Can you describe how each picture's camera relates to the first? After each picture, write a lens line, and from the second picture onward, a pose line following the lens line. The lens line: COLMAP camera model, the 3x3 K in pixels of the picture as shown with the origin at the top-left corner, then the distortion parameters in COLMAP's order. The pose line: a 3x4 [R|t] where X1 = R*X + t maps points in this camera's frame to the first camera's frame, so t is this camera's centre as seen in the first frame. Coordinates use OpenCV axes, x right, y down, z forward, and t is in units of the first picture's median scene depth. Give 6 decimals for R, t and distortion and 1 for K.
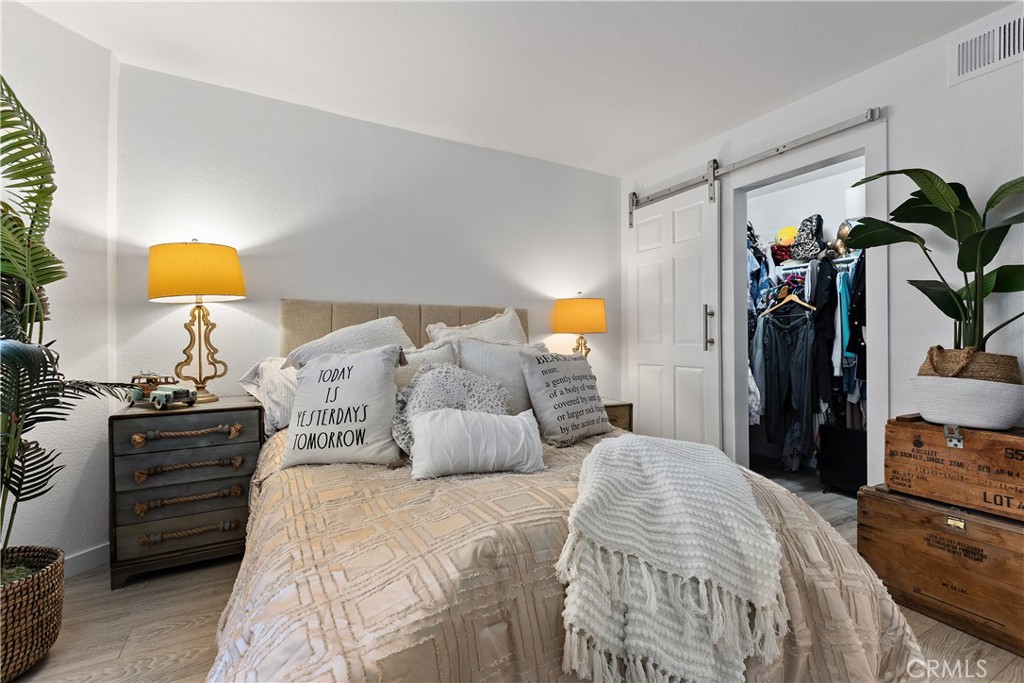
lens RADIAL K [[456.4, 0, 511.3], [0, 456.4, 338.0], [0, 0, 1]] dist [-0.000015, 0.000867]
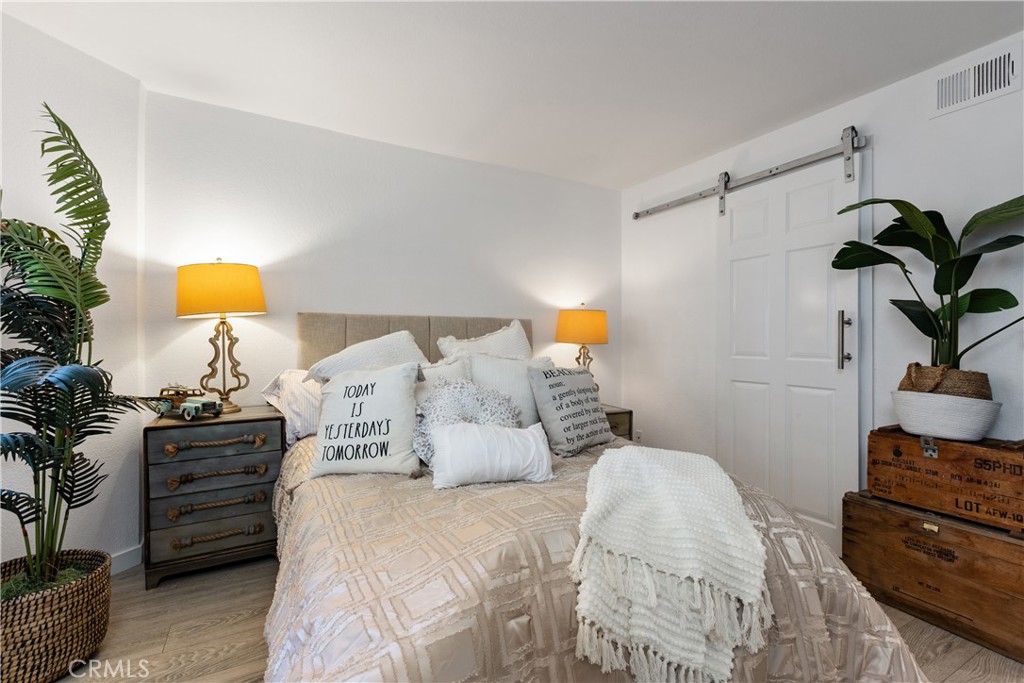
lens RADIAL K [[456.4, 0, 512.4], [0, 456.4, 340.4], [0, 0, 1]] dist [-0.000015, 0.000867]
pose [[0.999990, 0.000246, 0.004417, -0.029439], [-0.000259, 0.999996, 0.002880, -0.044143], [-0.004417, -0.002881, 0.999986, -0.086943]]
